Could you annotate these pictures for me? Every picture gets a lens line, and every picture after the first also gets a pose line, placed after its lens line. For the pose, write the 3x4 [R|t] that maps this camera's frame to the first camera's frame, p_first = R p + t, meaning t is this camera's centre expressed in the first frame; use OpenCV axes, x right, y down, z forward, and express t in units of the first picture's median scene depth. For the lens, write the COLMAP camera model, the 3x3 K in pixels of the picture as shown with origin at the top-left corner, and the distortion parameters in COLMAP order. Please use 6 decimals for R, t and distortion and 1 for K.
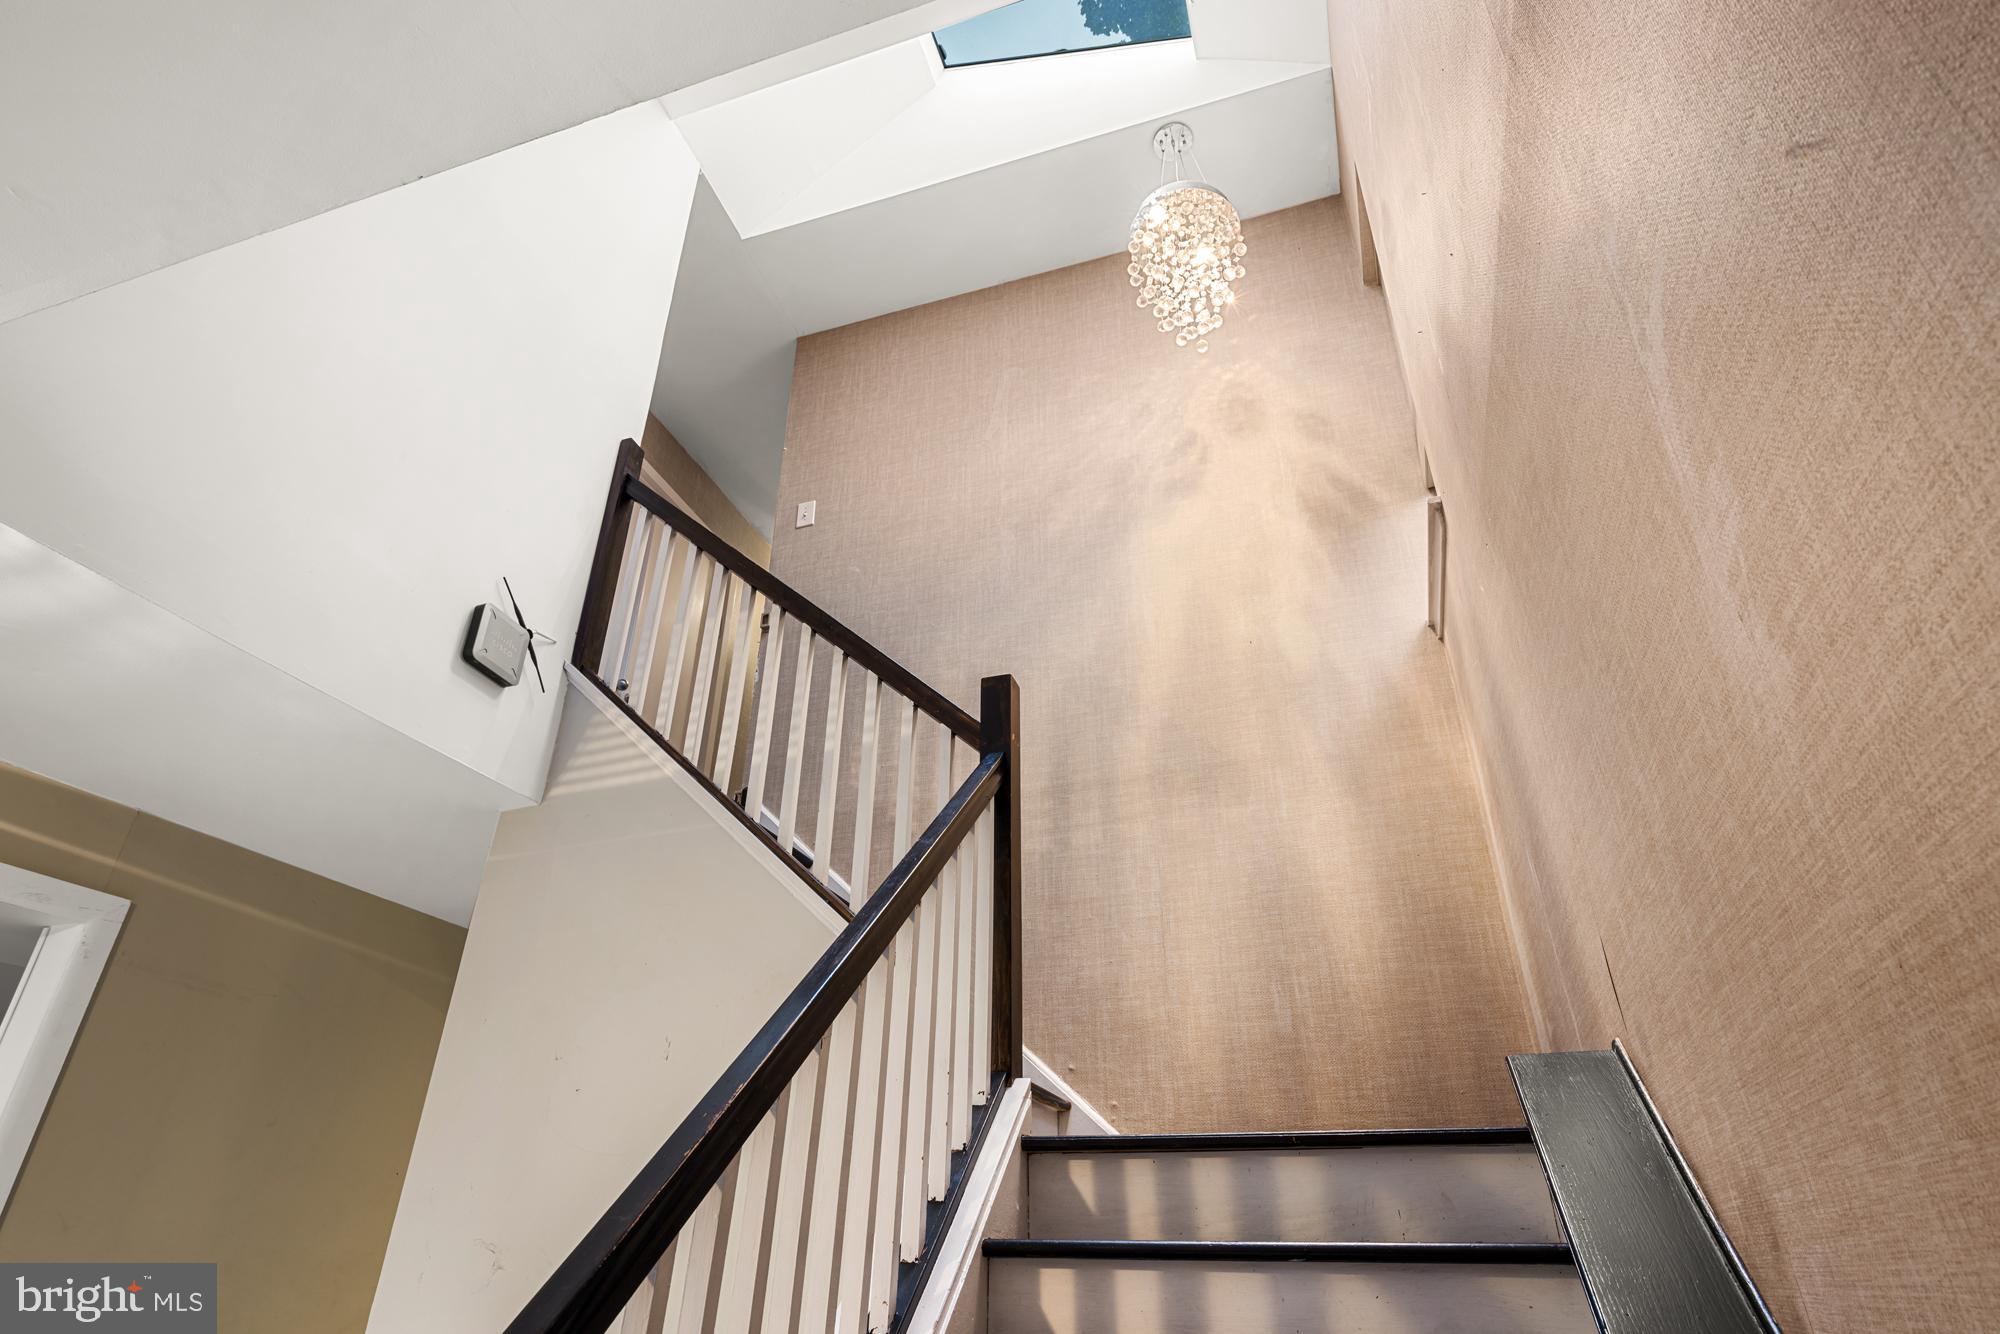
lens RADIAL K [[1098.8, 0, 998.5], [0, 1098.8, 663.3], [0, 0, 1]] dist [0.007370, -0.001484]
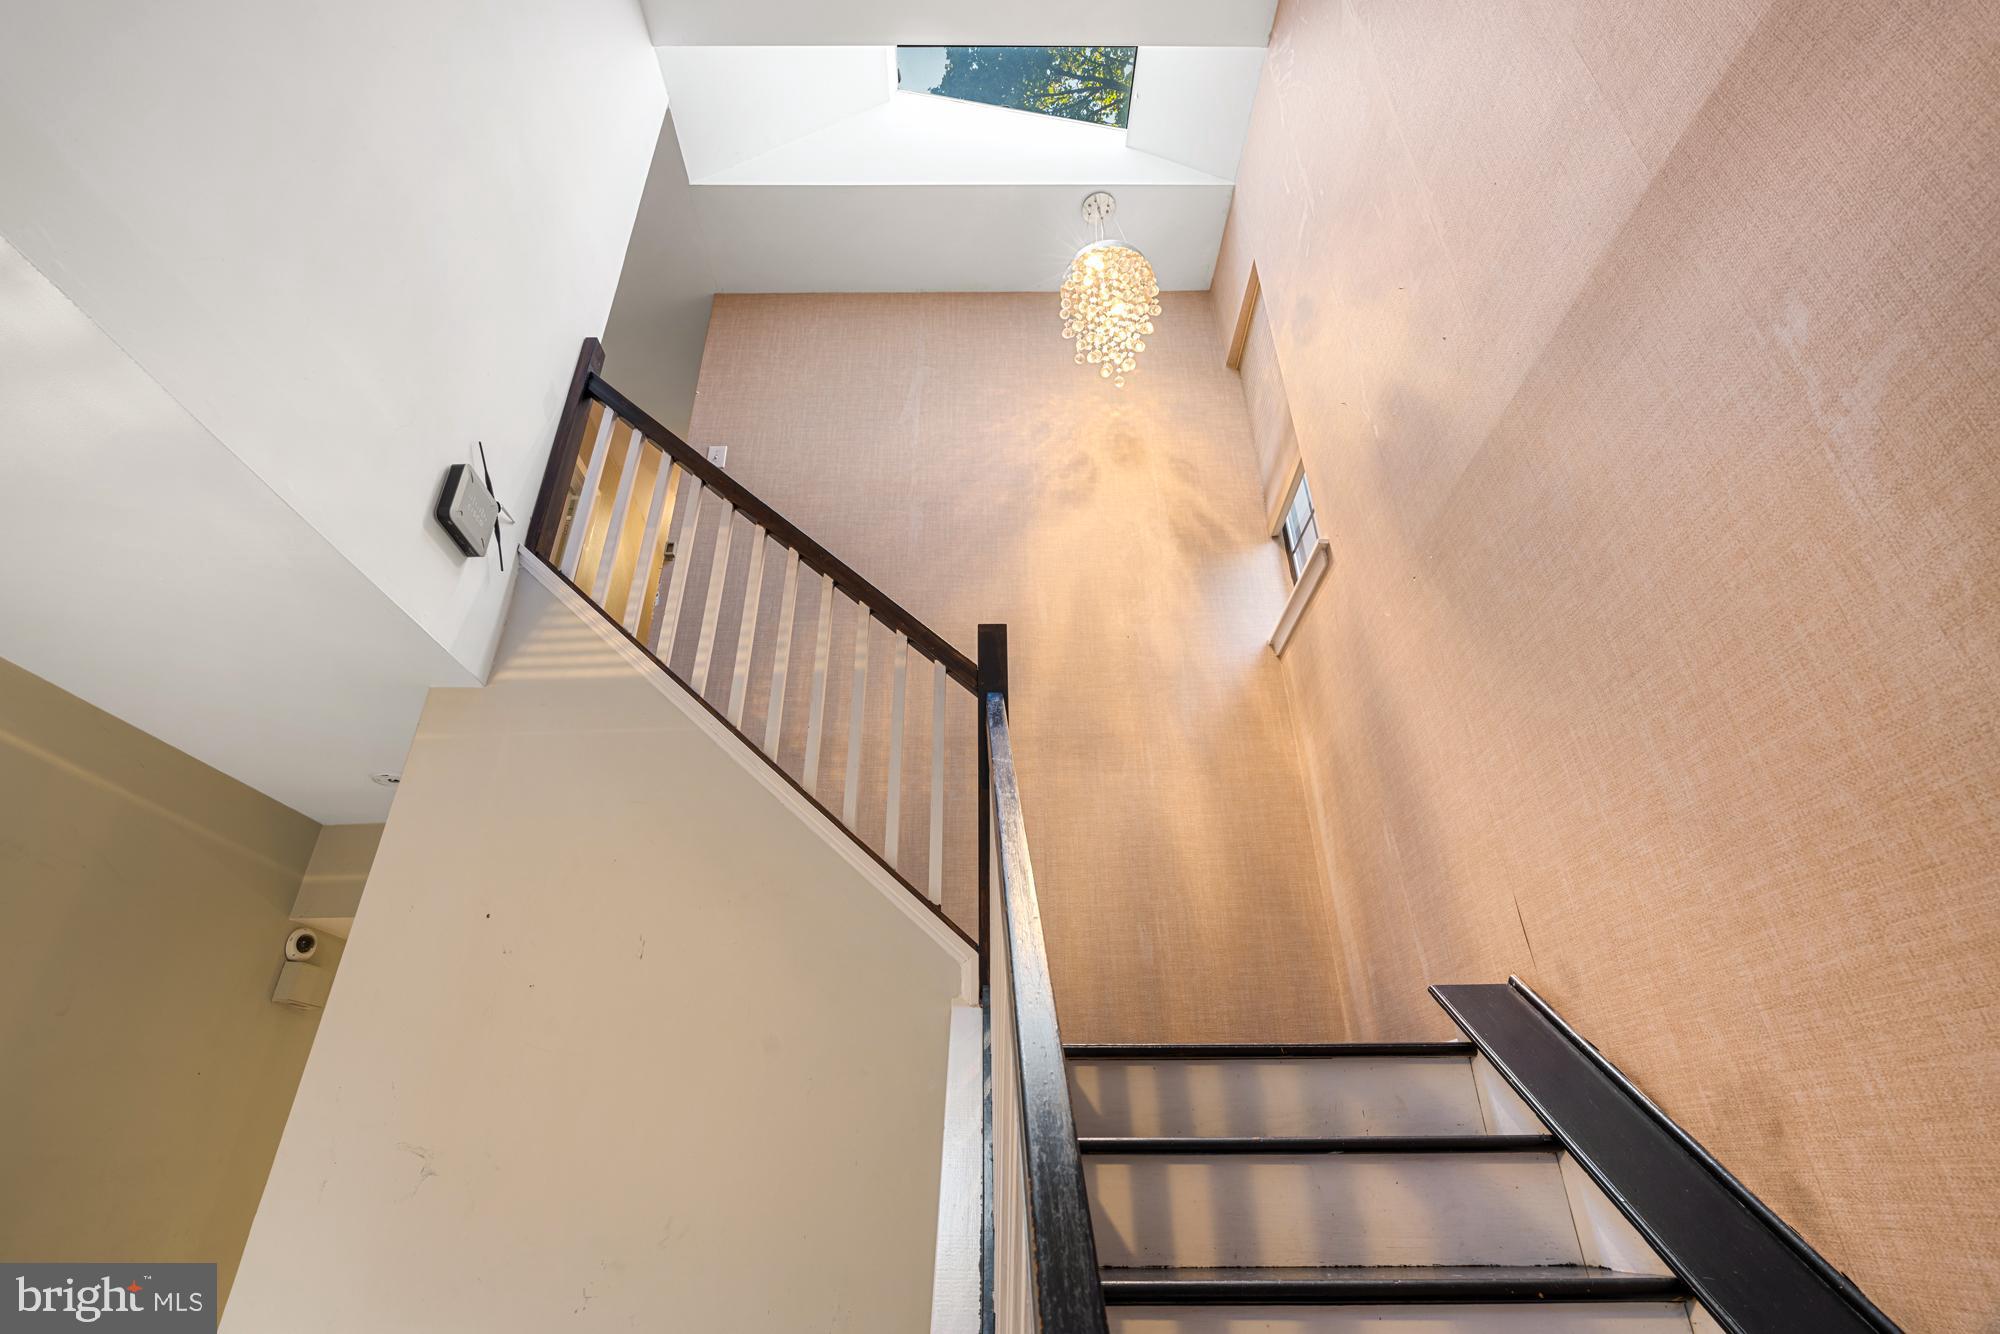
lens RADIAL K [[925.2, 0, 1005.7], [0, 925.2, 665.6], [0, 0, 1]] dist [-0.009273, 0.002799]
pose [[0.945227, 0.142696, 0.293571, -0.201007], [-0.143710, 0.989452, -0.018234, 0.053228], [-0.293077, -0.024954, 0.955763, 0.097258]]
